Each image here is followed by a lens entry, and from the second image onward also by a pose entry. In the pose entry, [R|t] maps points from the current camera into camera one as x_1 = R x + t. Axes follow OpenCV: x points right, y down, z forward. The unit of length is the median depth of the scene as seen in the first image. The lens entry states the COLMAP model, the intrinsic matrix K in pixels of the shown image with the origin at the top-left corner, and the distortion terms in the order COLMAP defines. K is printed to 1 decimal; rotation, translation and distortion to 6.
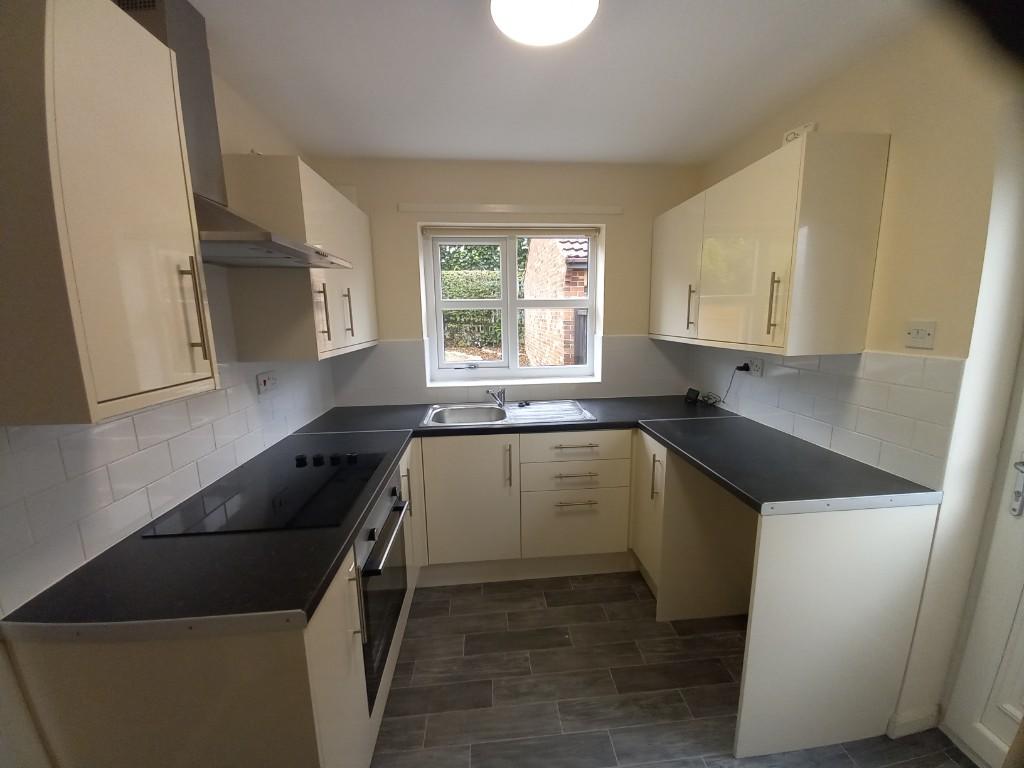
lens RADIAL K [[399.4, 0, 519.7], [0, 399.4, 386.4], [0, 0, 1]] dist [0.018803, -0.016339]
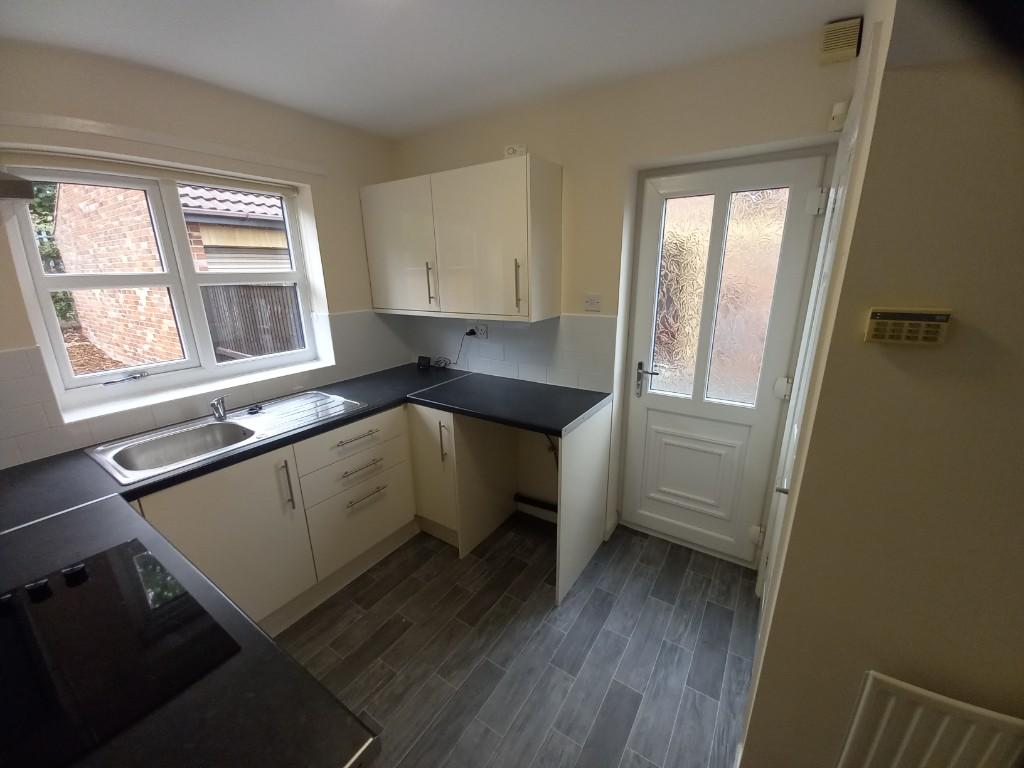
lens RADIAL K [[399.4, 0, 519.7], [0, 399.4, 386.4], [0, 0, 1]] dist [0.018803, -0.016339]
pose [[0.621835, -0.214284, 0.753262, -0.304373], [0.144426, 0.976719, 0.158625, -0.060576], [-0.769716, 0.010152, 0.638306, 0.116877]]
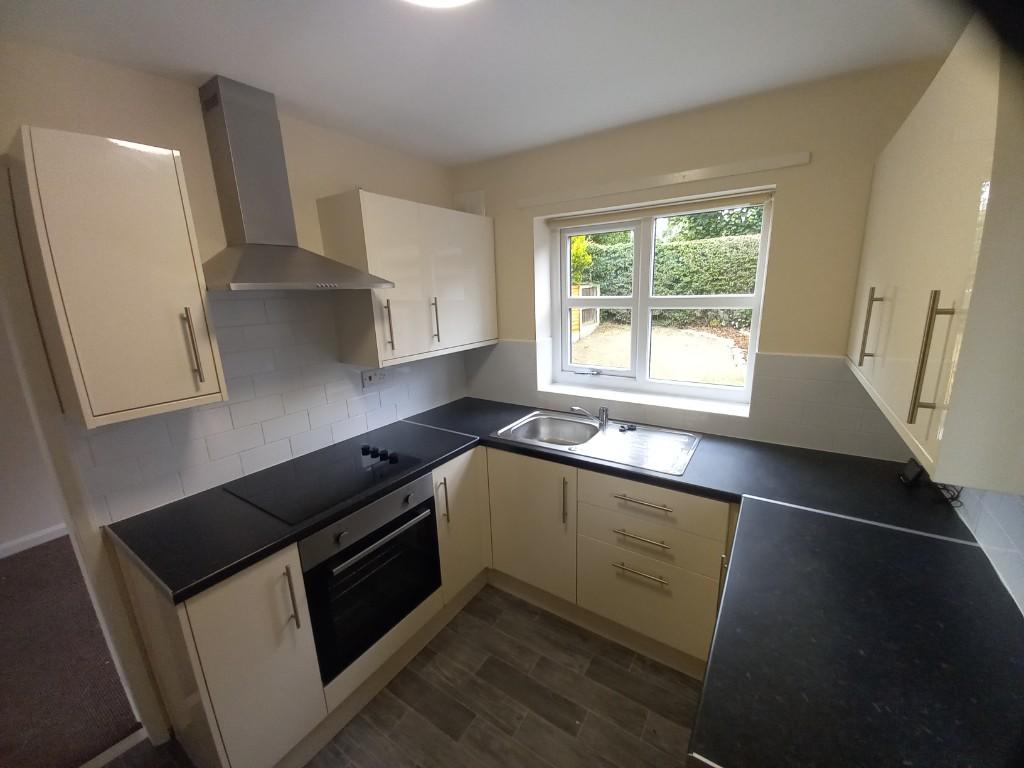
lens RADIAL K [[399.4, 0, 519.7], [0, 399.4, 386.4], [0, 0, 1]] dist [0.018803, -0.016339]
pose [[0.785572, 0.137172, -0.603374, 0.391504], [-0.092483, 0.990194, 0.104703, -0.130186], [0.611819, -0.026449, 0.790555, 0.261124]]
